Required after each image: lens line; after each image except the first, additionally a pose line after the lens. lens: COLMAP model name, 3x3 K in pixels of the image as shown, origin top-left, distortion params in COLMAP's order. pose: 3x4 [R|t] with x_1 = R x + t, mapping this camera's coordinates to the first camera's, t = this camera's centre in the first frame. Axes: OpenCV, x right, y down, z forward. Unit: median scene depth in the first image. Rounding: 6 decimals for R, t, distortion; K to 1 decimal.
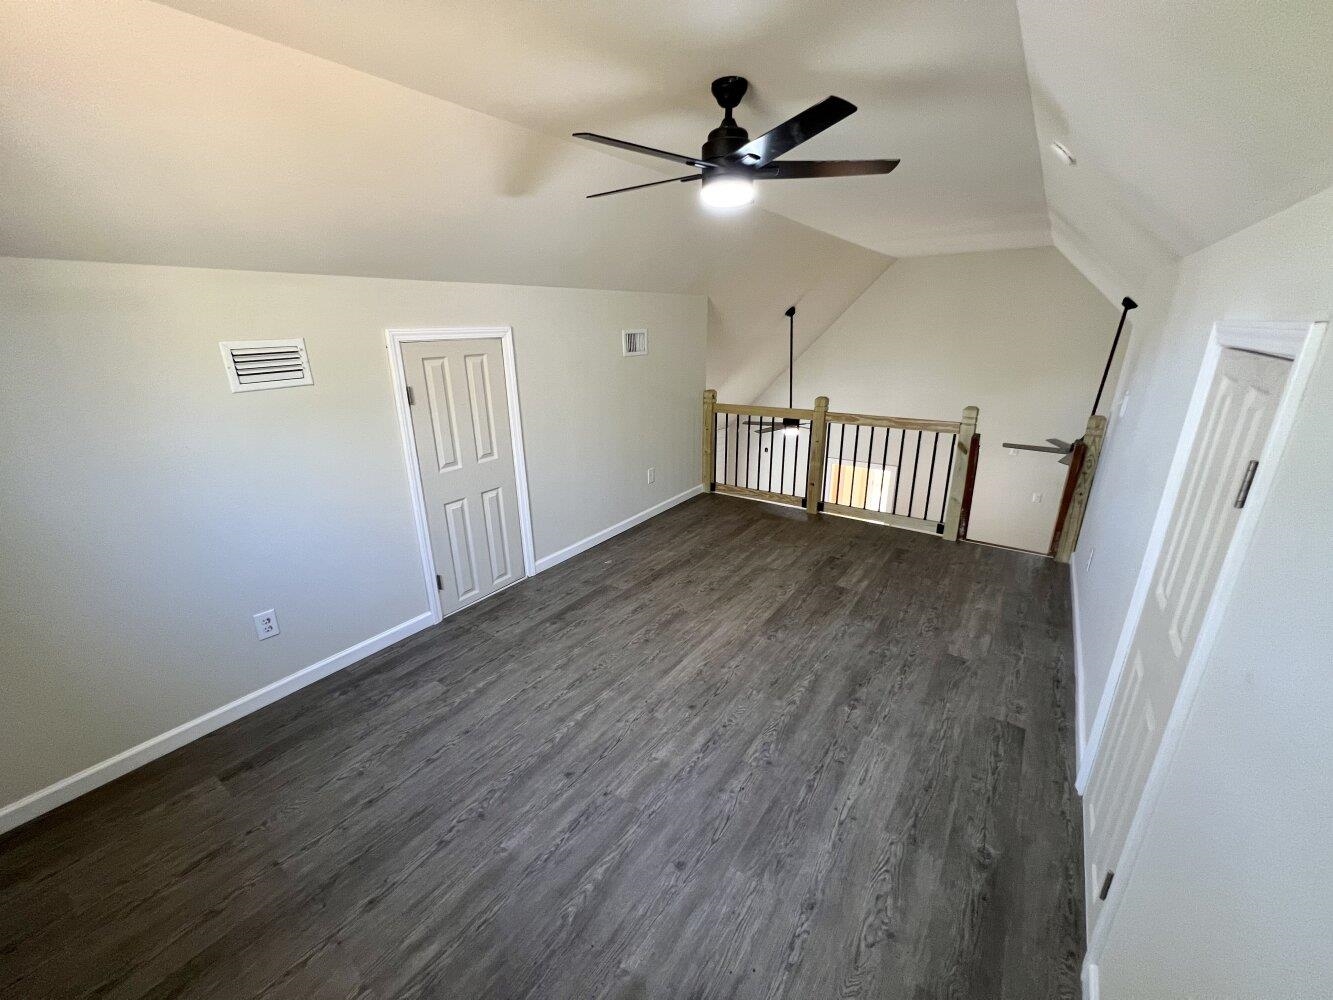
lens RADIAL K [[534.1, 0, 658.7], [0, 534.1, 498.1], [0, 0, 1]] dist [0.001188, 0.000061]
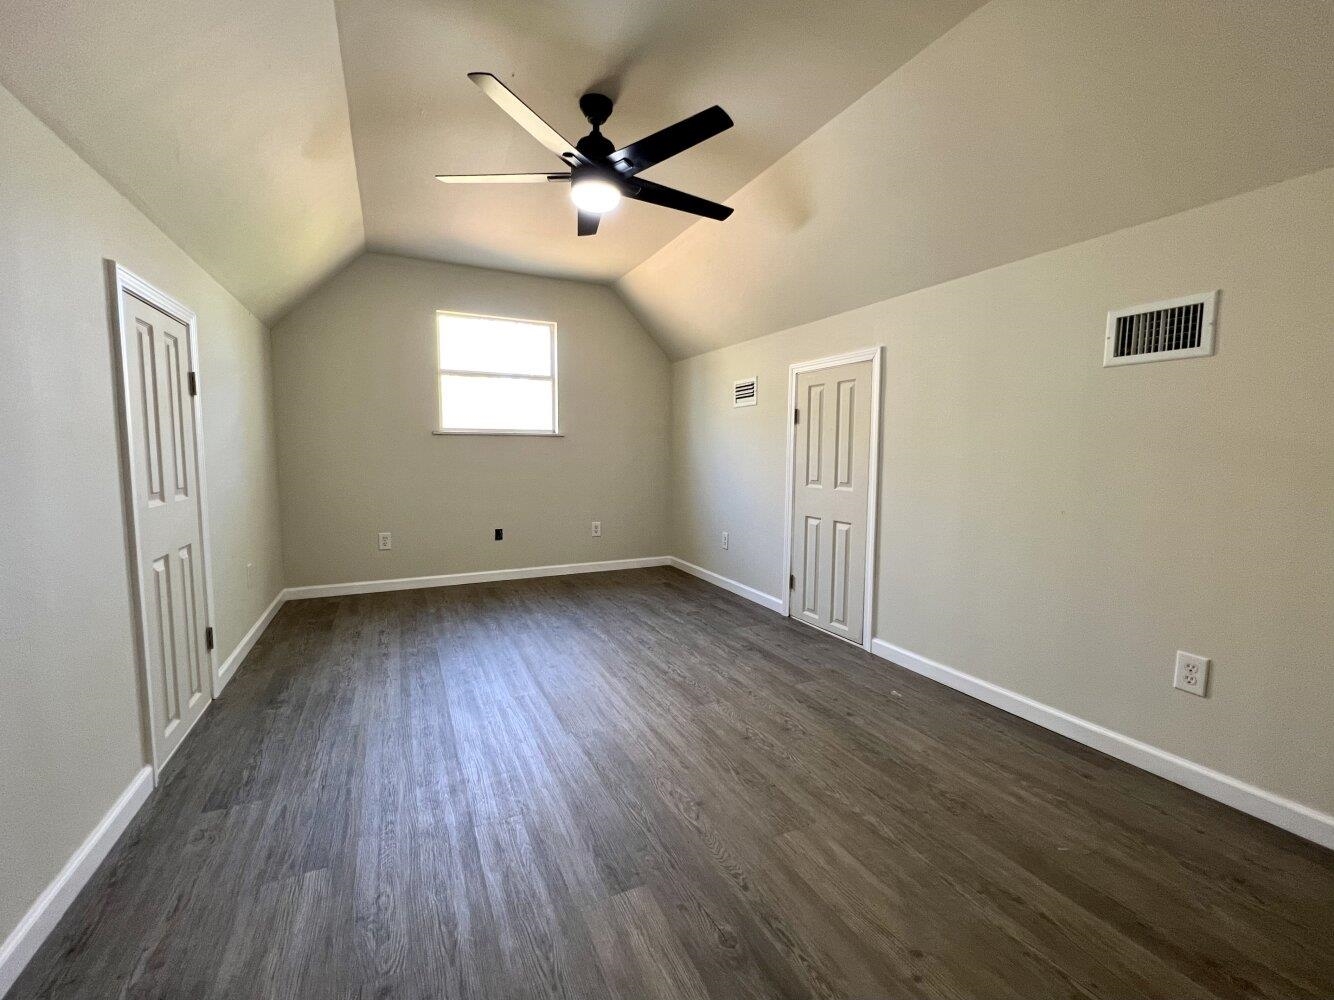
lens RADIAL K [[534.5, 0, 659.5], [0, 534.5, 491.8], [0, 0, 1]] dist [0.001188, 0.000061]
pose [[-0.459847, 0.092499, -0.883168, 0.692121], [-0.281219, 0.928200, 0.243640, -0.213599], [0.842292, 0.360401, -0.400817, 1.143535]]
